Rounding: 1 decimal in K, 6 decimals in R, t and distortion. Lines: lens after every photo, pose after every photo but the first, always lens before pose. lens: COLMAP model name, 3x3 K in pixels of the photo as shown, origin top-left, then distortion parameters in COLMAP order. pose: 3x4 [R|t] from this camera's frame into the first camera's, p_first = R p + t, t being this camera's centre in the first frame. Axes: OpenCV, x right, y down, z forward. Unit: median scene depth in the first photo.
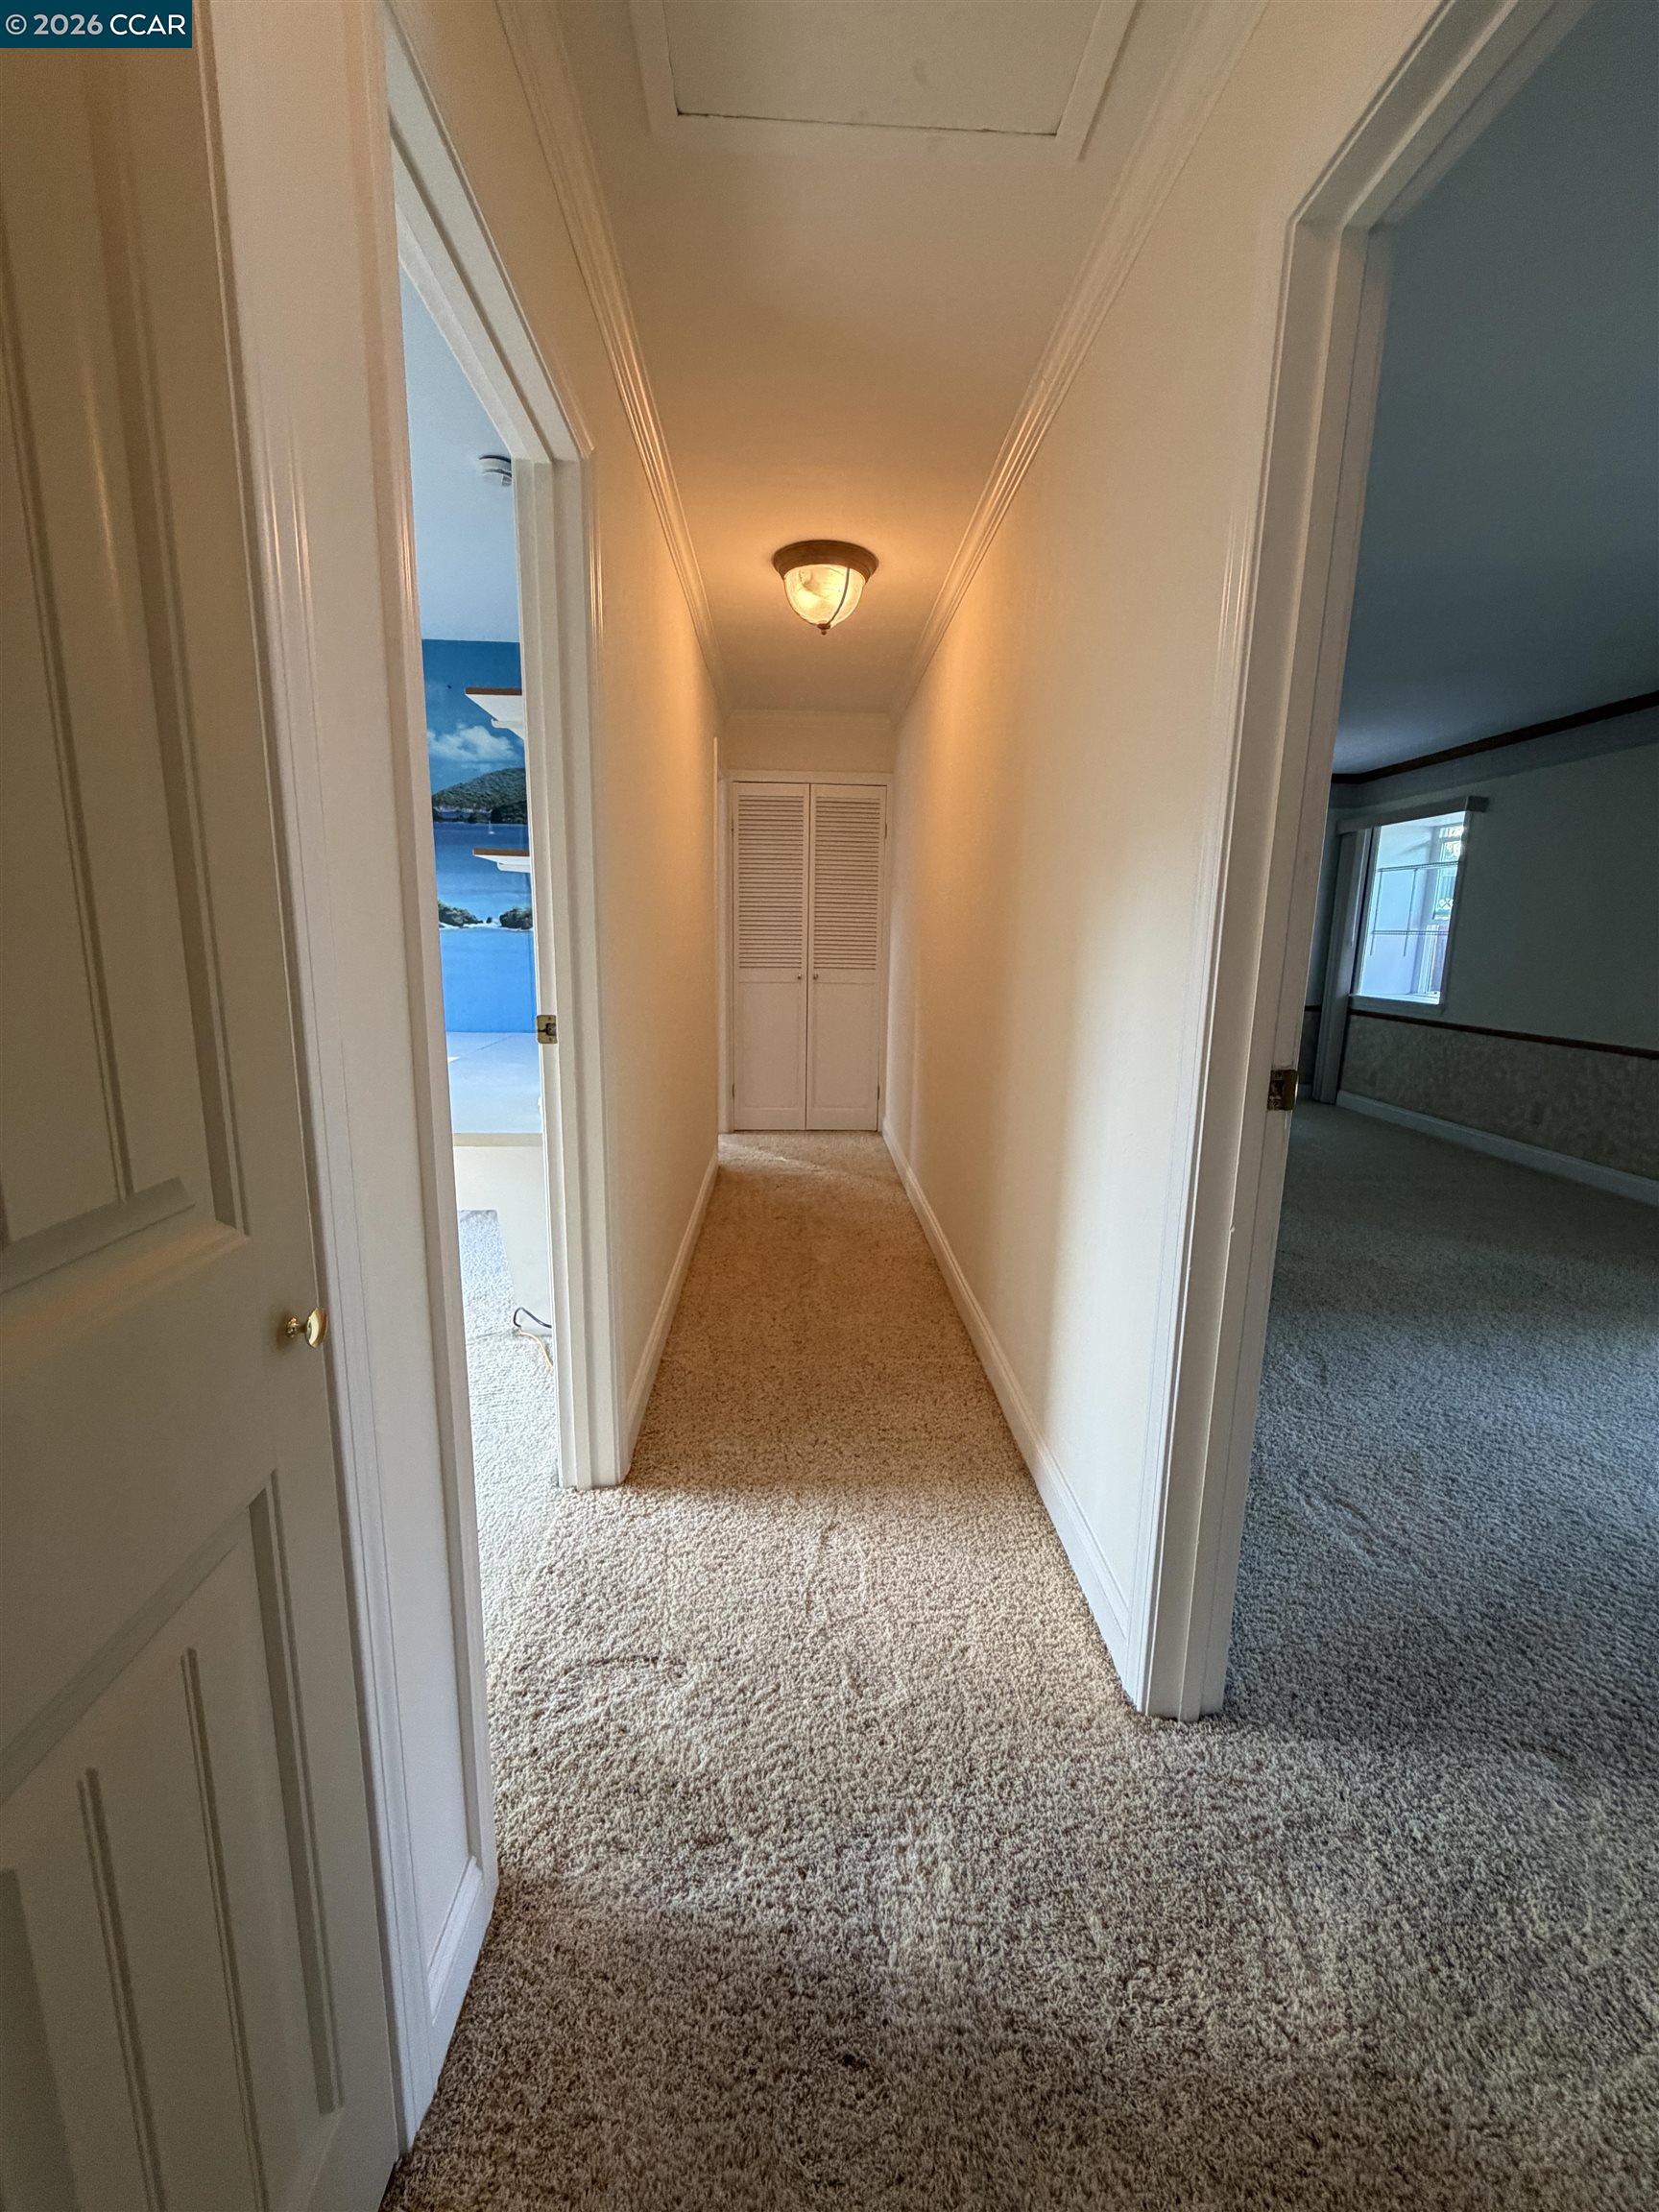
lens RADIAL K [[883.7, 0, 825.2], [0, 883.7, 1101.2], [0, 0, 1]] dist [0.000331, -0.000214]
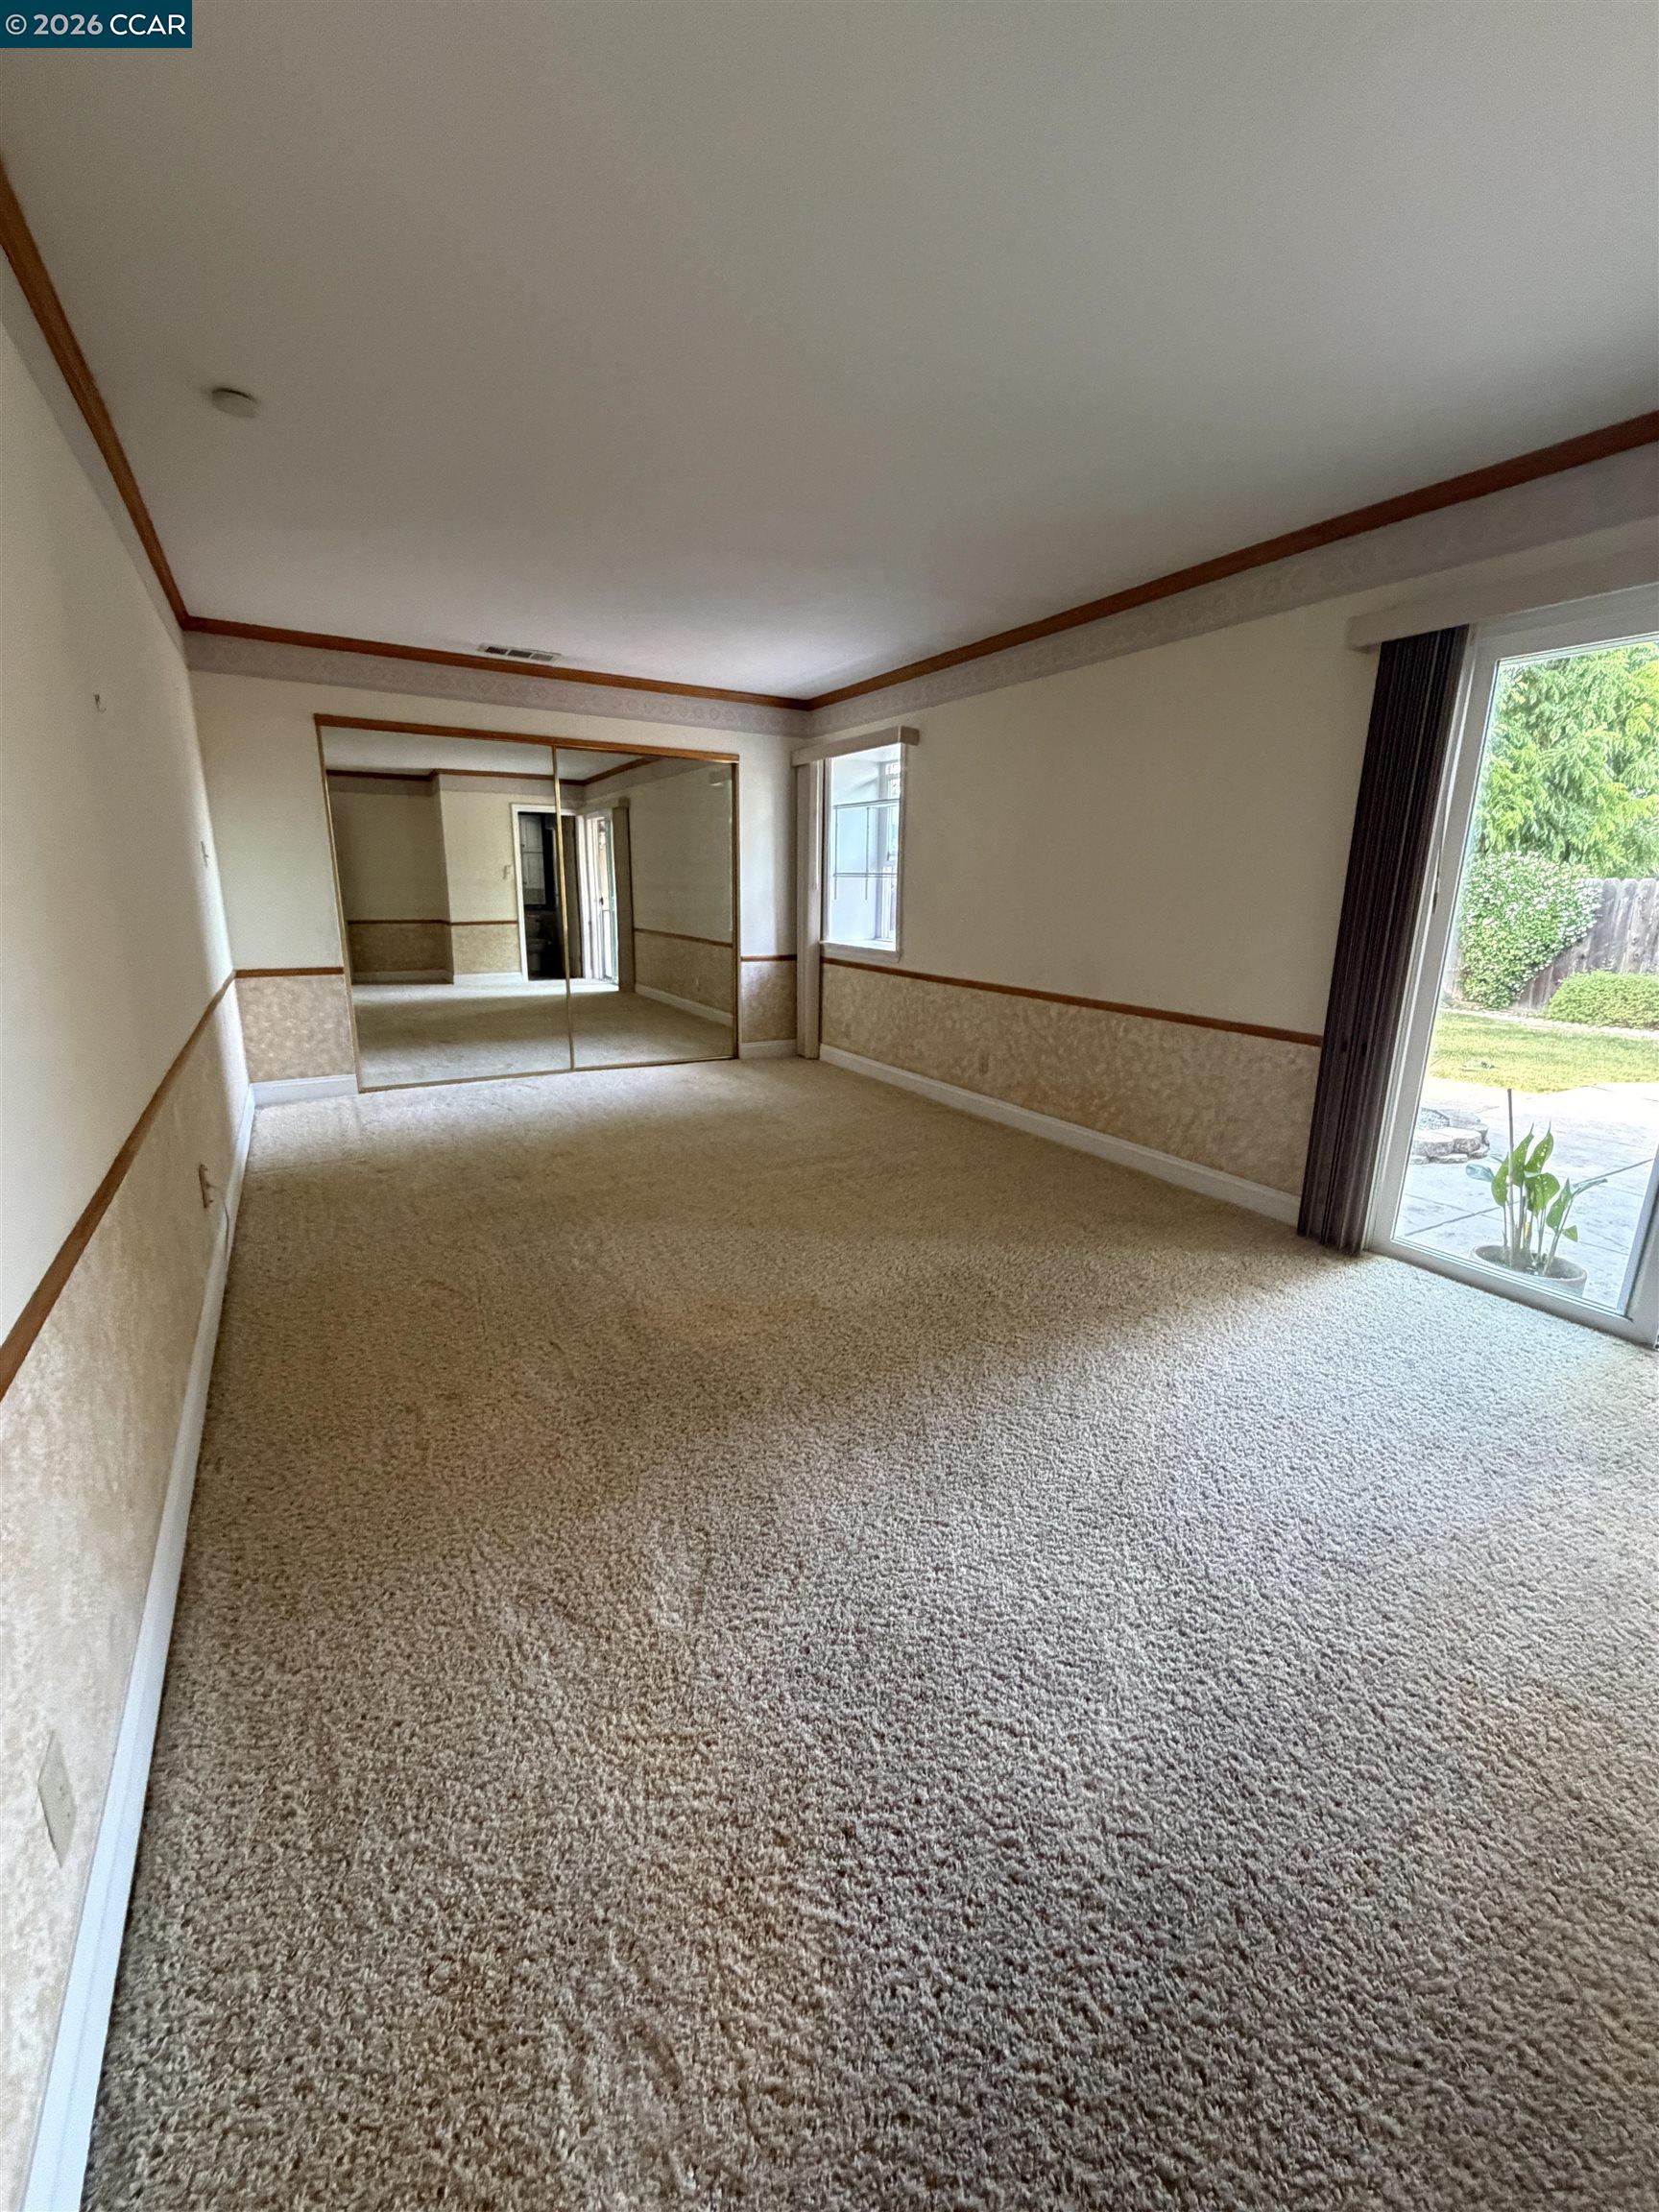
lens RADIAL K [[883.7, 0, 832.2], [0, 883.7, 1099.2], [0, 0, 1]] dist [0.000331, -0.000214]
pose [[0.880593, -0.115401, 0.459607, 0.166078], [0.086947, 0.992776, 0.082684, -0.033749], [-0.465829, -0.032850, 0.884265, 0.172016]]
